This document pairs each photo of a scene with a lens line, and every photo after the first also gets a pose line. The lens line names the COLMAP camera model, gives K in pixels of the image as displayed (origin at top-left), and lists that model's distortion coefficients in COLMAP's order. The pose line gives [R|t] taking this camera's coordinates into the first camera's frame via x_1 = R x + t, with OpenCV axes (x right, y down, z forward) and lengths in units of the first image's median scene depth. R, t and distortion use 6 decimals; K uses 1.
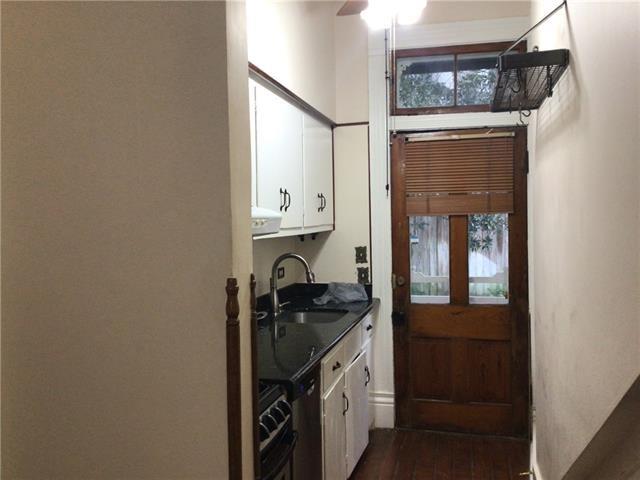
lens RADIAL K [[568.6, 0, 320.0], [0, 568.6, 240.0], [0, 0, 1]] dist [0.087338, -0.144238]
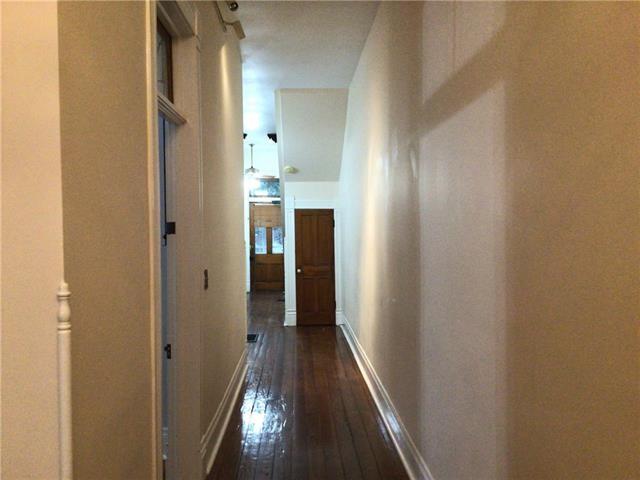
lens RADIAL K [[568.6, 0, 320.0], [0, 568.6, 240.0], [0, 0, 1]] dist [0.087338, -0.144238]
pose [[0.956157, 0.021153, 0.292088, -0.450572], [0.006598, 0.995579, -0.093697, 0.343952], [-0.292779, 0.091516, 0.951791, -2.274479]]
